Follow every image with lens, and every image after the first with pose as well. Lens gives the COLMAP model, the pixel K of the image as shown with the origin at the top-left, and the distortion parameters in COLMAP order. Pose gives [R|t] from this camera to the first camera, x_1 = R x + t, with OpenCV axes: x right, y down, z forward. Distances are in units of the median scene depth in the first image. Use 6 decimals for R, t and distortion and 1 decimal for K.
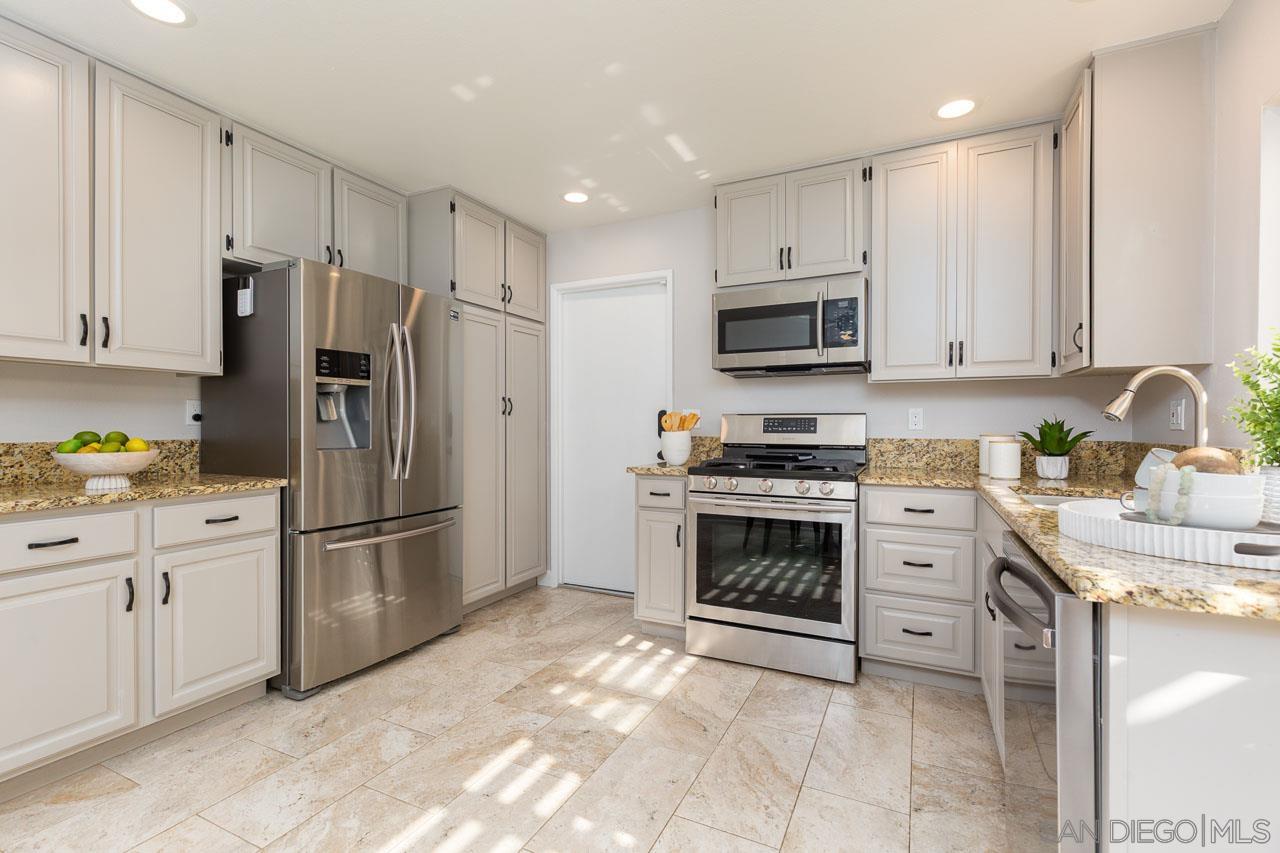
lens RADIAL K [[572.7, 0, 632.3], [0, 572.7, 428.1], [0, 0, 1]] dist [0.007390, -0.000189]
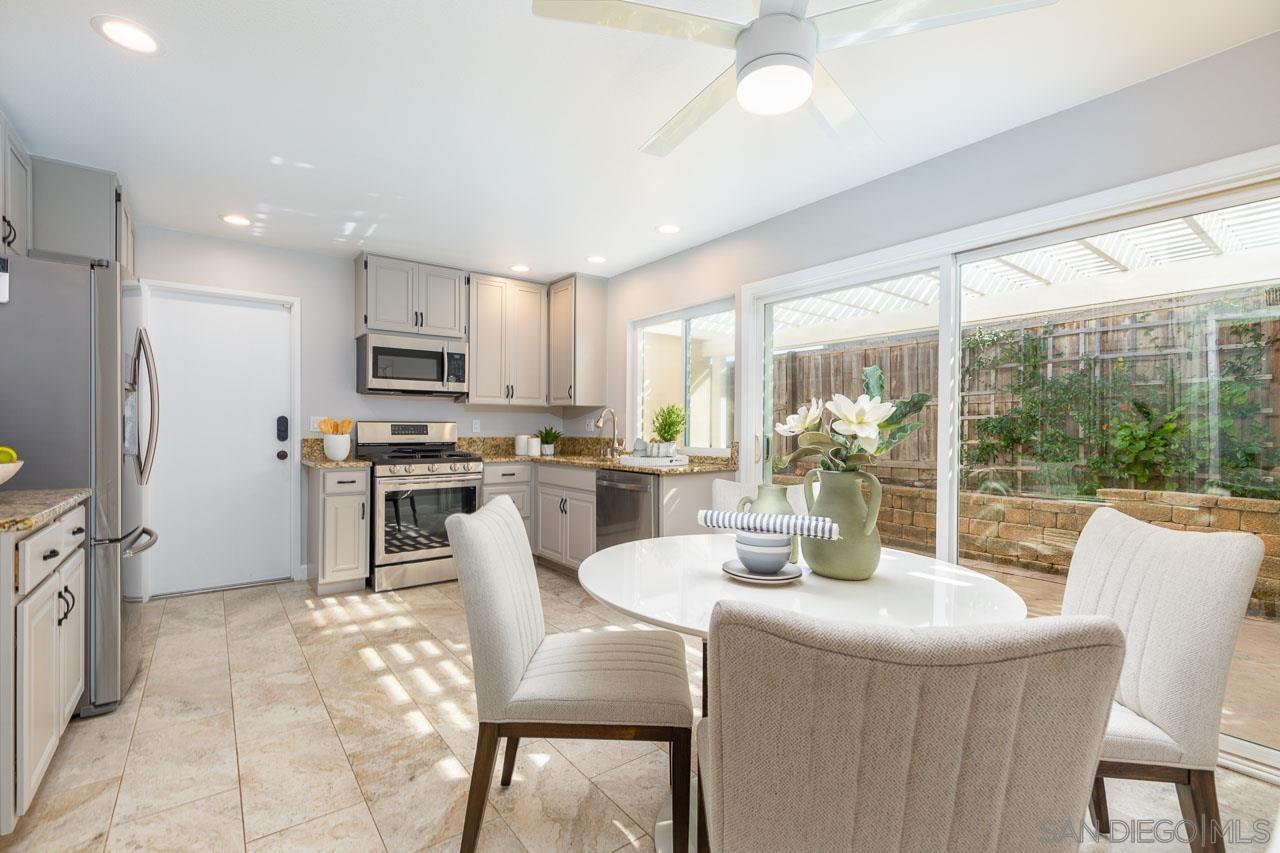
lens RADIAL K [[572.7, 0, 632.3], [0, 572.7, 428.1], [0, 0, 1]] dist [0.007390, -0.000189]
pose [[0.452780, 0.000194, 0.891622, -0.881465], [0.000337, 1.000000, -0.000389, -0.008860], [-0.891622, 0.000476, 0.452780, -0.197976]]
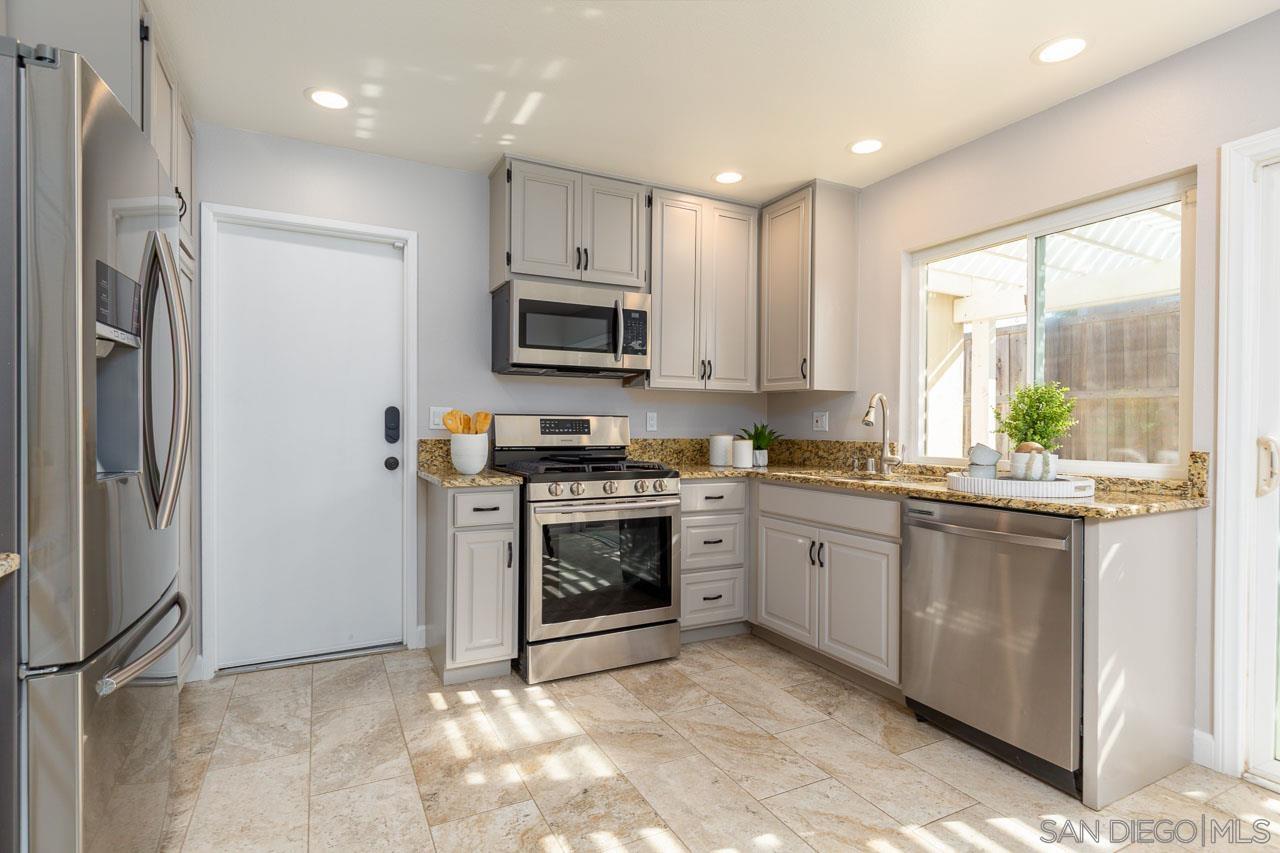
lens RADIAL K [[627.2, 0, 628.5], [0, 627.2, 429.4], [0, 0, 1]] dist [0.001193, 0.000132]
pose [[0.603056, -0.001658, 0.797697, -0.588357], [-0.002767, 0.999987, 0.004171, -0.005854], [-0.797694, -0.004723, 0.603044, 0.299076]]
